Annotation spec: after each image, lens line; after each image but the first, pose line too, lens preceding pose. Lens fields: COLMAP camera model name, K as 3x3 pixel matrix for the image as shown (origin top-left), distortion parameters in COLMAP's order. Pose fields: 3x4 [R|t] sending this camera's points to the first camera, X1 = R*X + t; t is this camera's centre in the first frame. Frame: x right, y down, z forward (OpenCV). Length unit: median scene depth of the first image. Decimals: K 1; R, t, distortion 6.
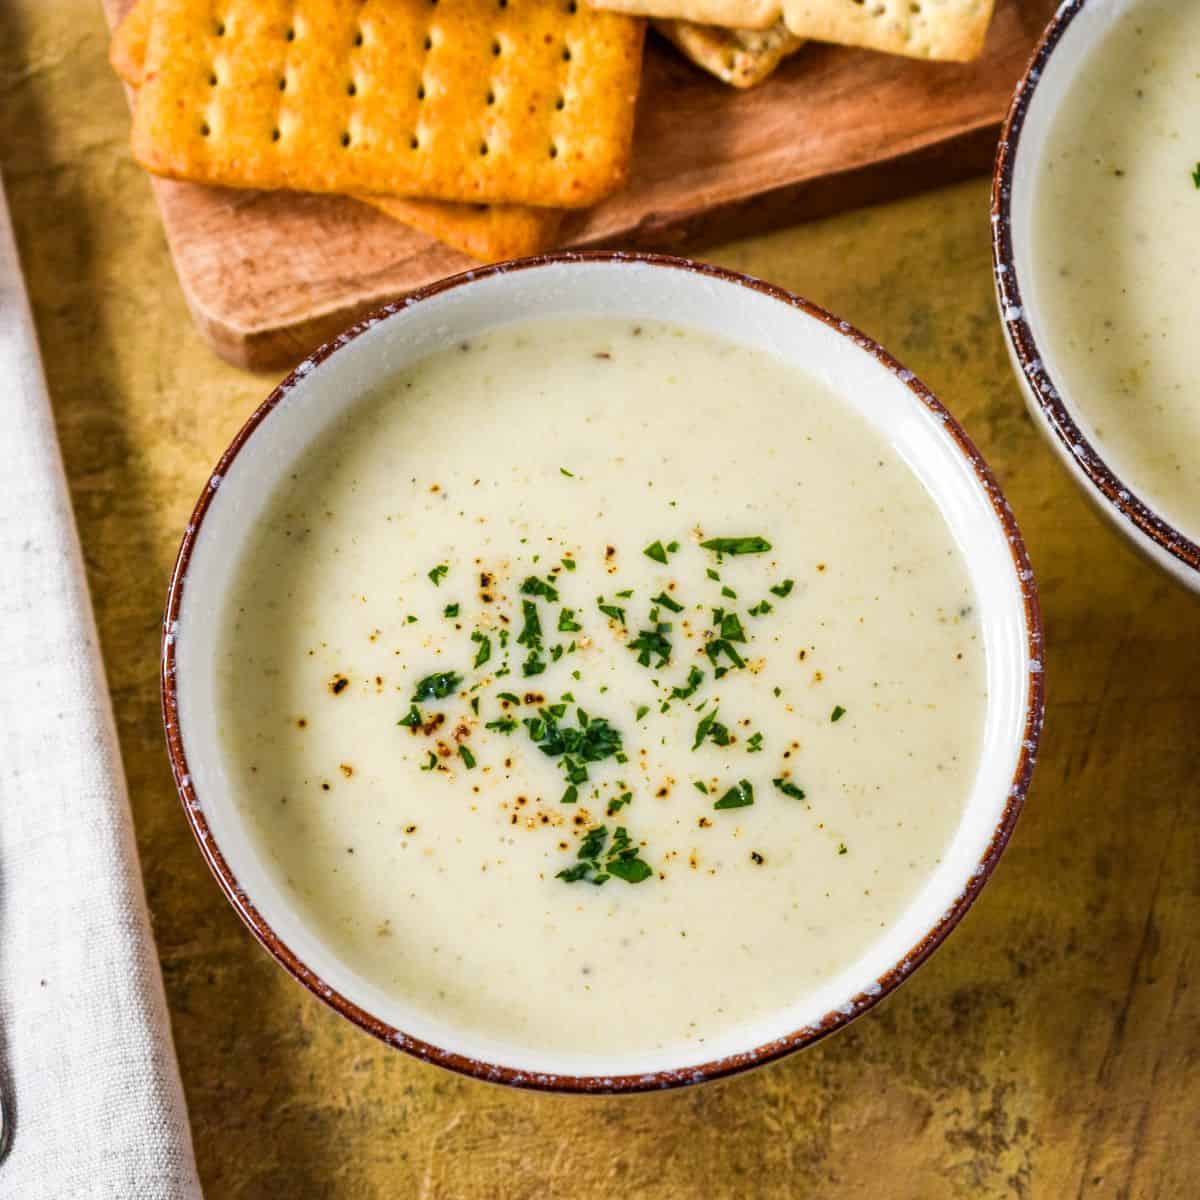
lens RADIAL K [[4122.9, 0, 599.9], [0, 4122.9, 601.4], [0, 0, 1]] dist [0.004826, 0.000000]
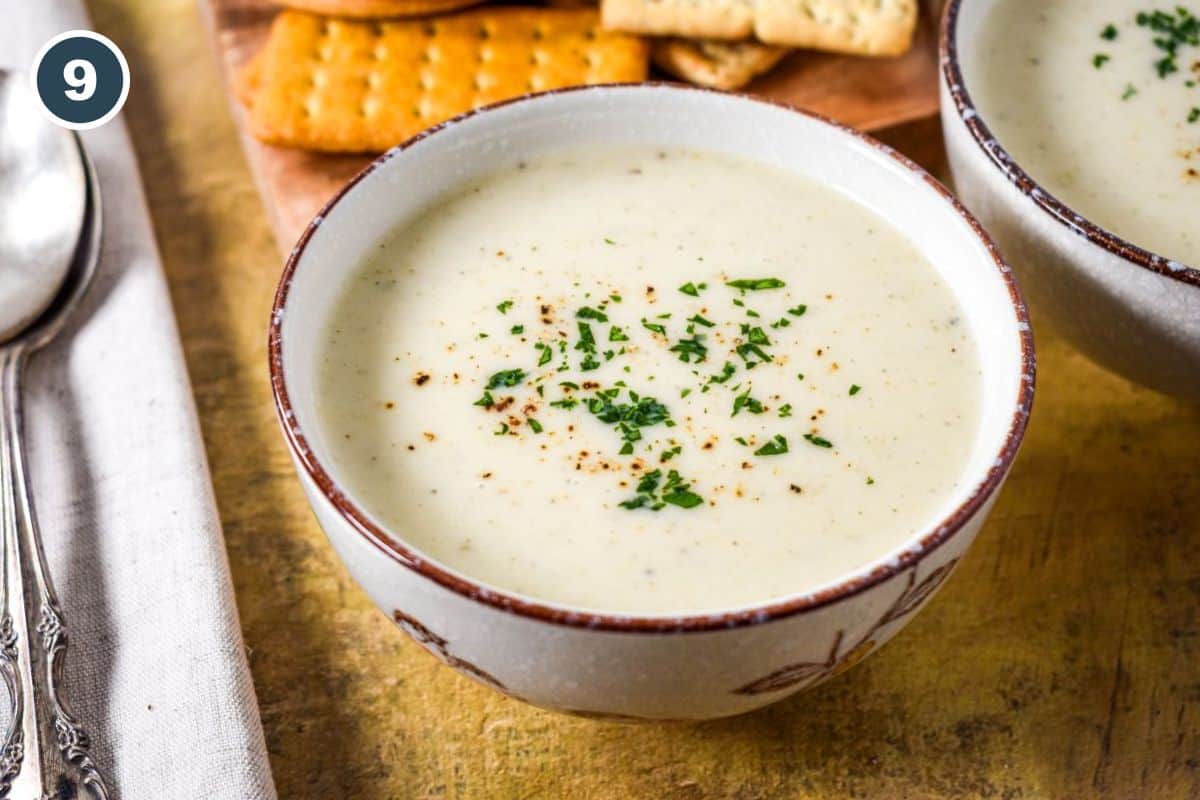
lens RADIAL K [[2491.4, 0, 605.0], [0, 2491.4, 400.0], [0, 0, 1]] dist [-0.014370, 0.000000]
pose [[0.998886, -0.014031, 0.045051, -0.042867], [0.031634, 0.907541, -0.418771, 0.313945], [-0.035010, 0.419730, 0.906974, 0.362808]]
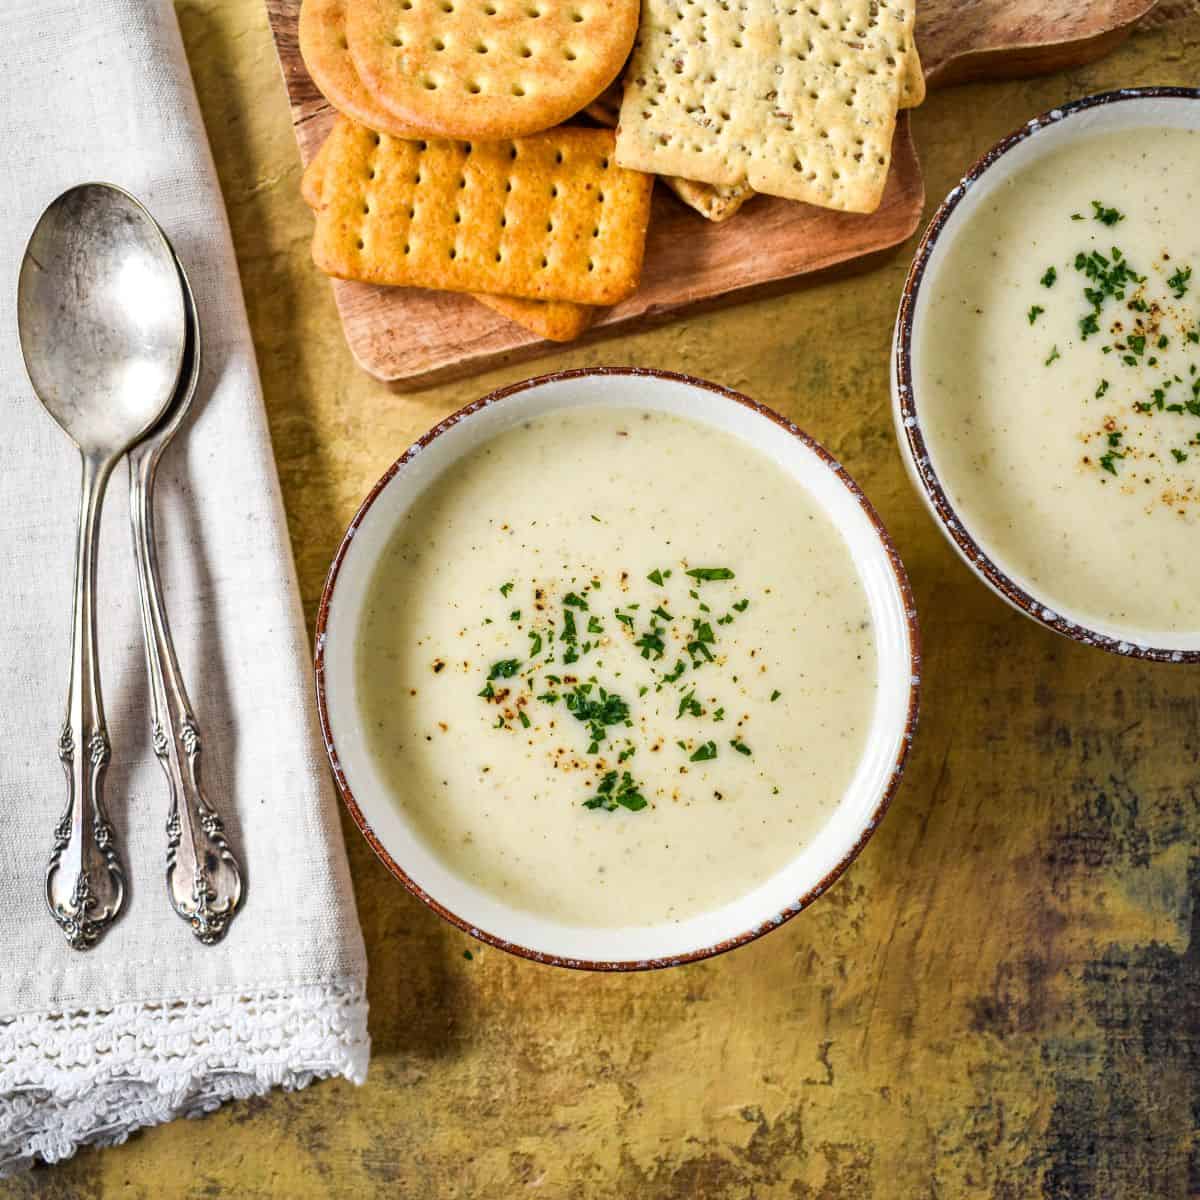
lens RADIAL K [[1390.6, 0, 594.9], [0, 1390.6, 598.9], [0, 0, 1]] dist [-0.119351, 0.000000]
pose [[0.999711, 0.023024, 0.006902, -0.011103], [-0.024025, 0.965834, 0.258044, -0.130559], [-0.000725, -0.258135, 0.966109, 0.518098]]
